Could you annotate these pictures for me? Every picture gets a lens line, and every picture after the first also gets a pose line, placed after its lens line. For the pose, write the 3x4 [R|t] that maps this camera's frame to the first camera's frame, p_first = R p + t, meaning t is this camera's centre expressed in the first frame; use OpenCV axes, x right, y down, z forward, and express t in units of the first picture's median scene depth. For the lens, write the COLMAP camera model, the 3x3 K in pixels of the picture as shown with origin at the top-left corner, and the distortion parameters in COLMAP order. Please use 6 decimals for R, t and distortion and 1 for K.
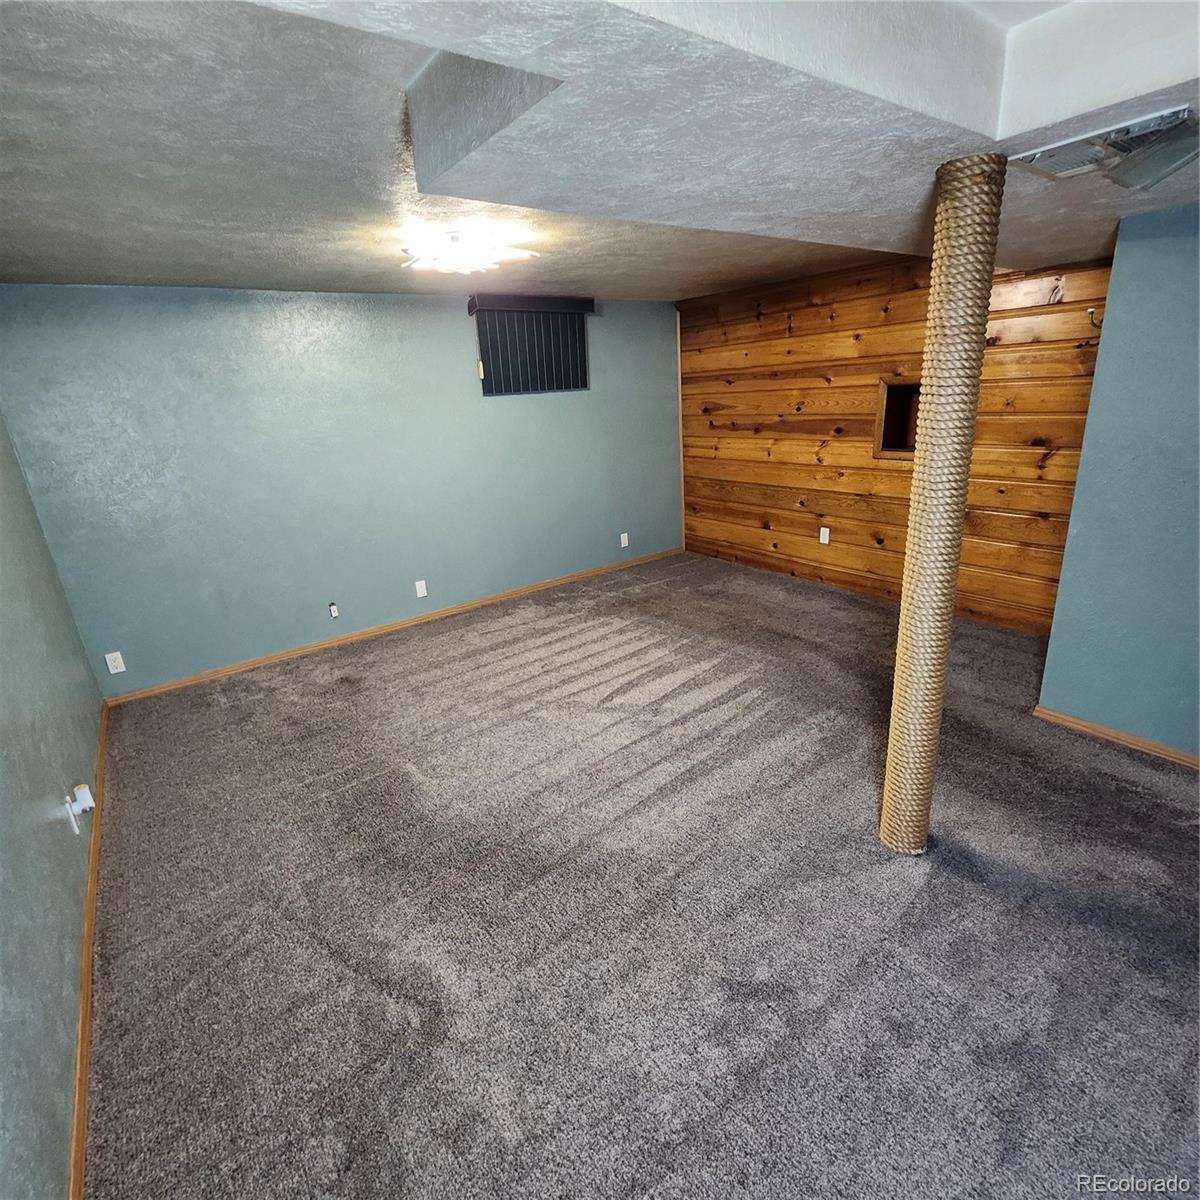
lens RADIAL K [[625.9, 0, 605.2], [0, 625.9, 608.3], [0, 0, 1]] dist [0.000217, -0.003079]
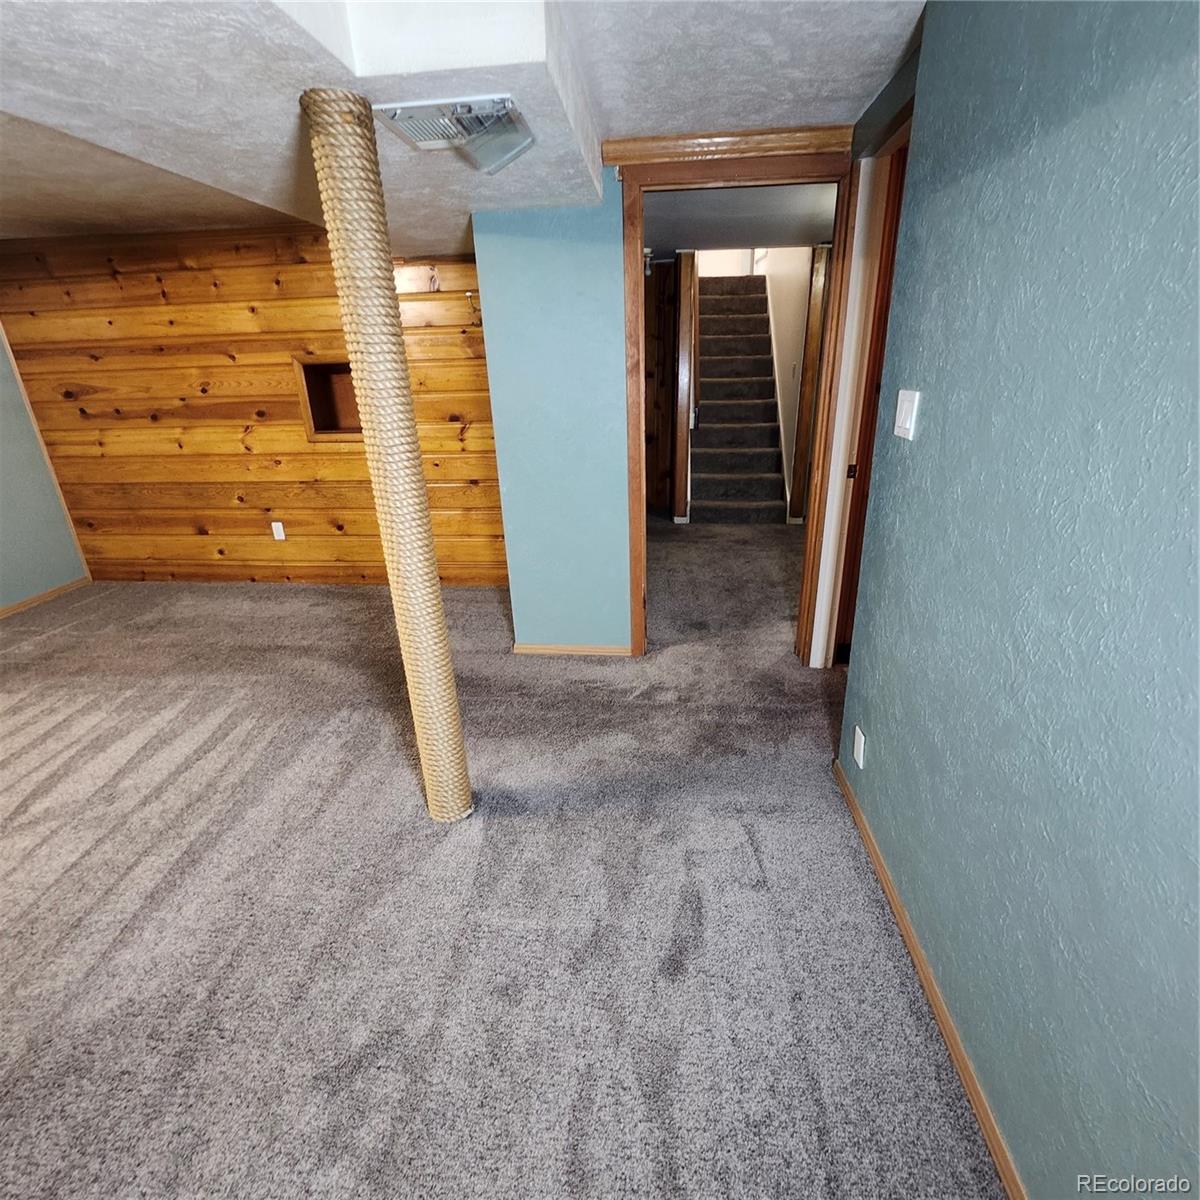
lens RADIAL K [[625.9, 0, 605.2], [0, 625.9, 608.3], [0, 0, 1]] dist [0.000217, -0.003079]
pose [[0.671657, -0.239089, 0.701223, 0.010661], [0.231419, 0.966842, 0.107993, 0.006197], [-0.703792, 0.089742, 0.704715, 0.062712]]
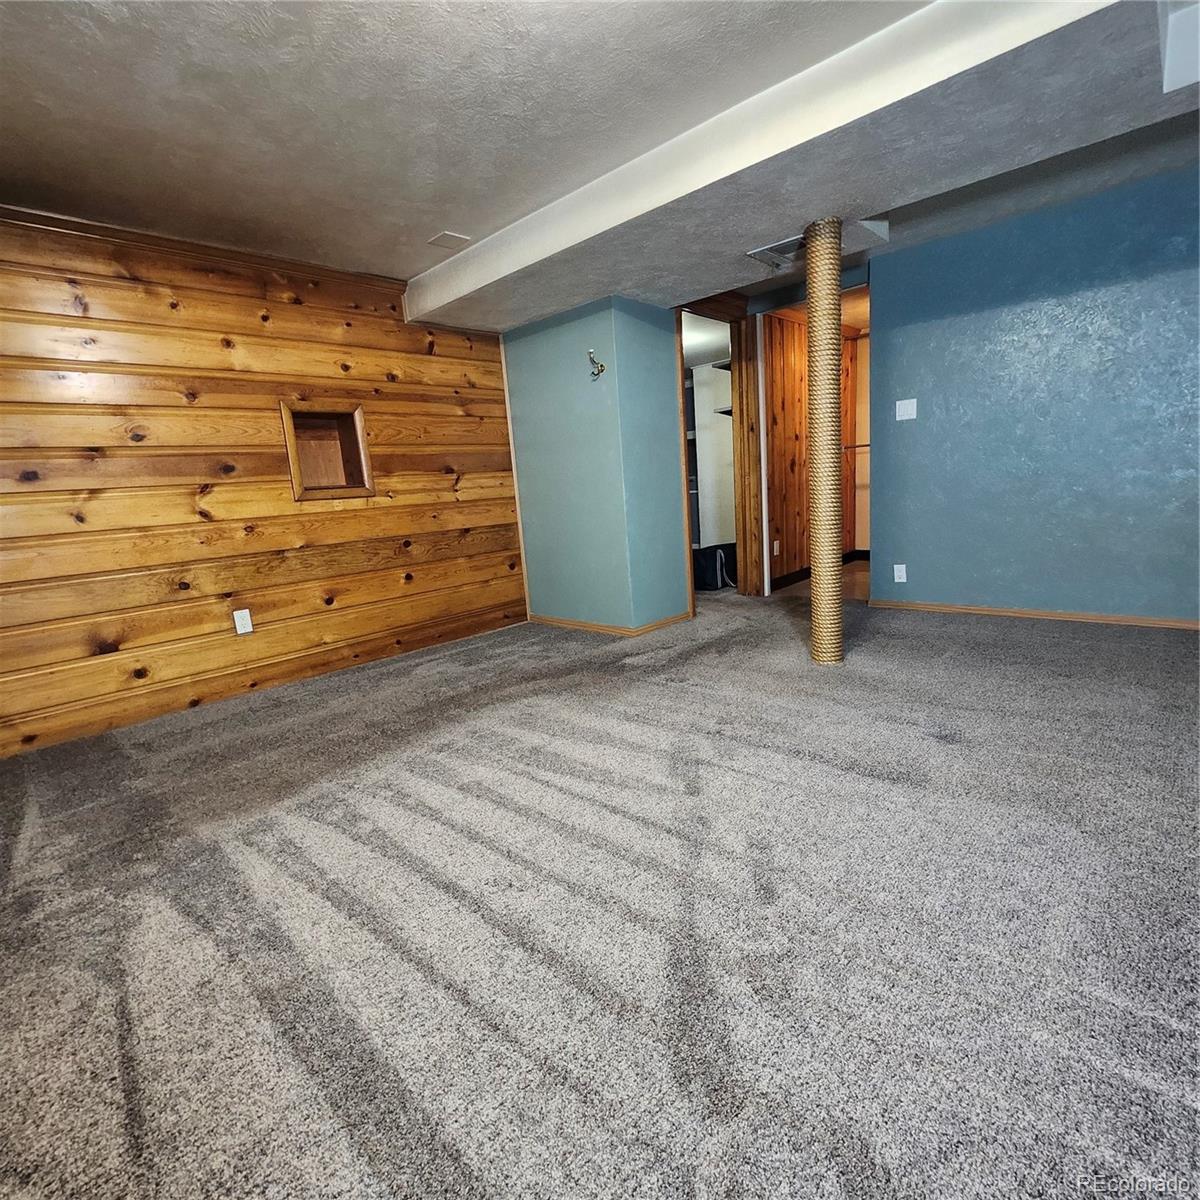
lens RADIAL K [[622.3, 0, 600.0], [0, 622.3, 600.0], [0, 0, 1]] dist [0.000439, -0.000283]
pose [[-0.173975, -0.107202, 0.978898, -0.616155], [0.401957, 0.899744, 0.169972, -0.157271], [-0.898979, 0.423046, -0.113442, 1.176453]]
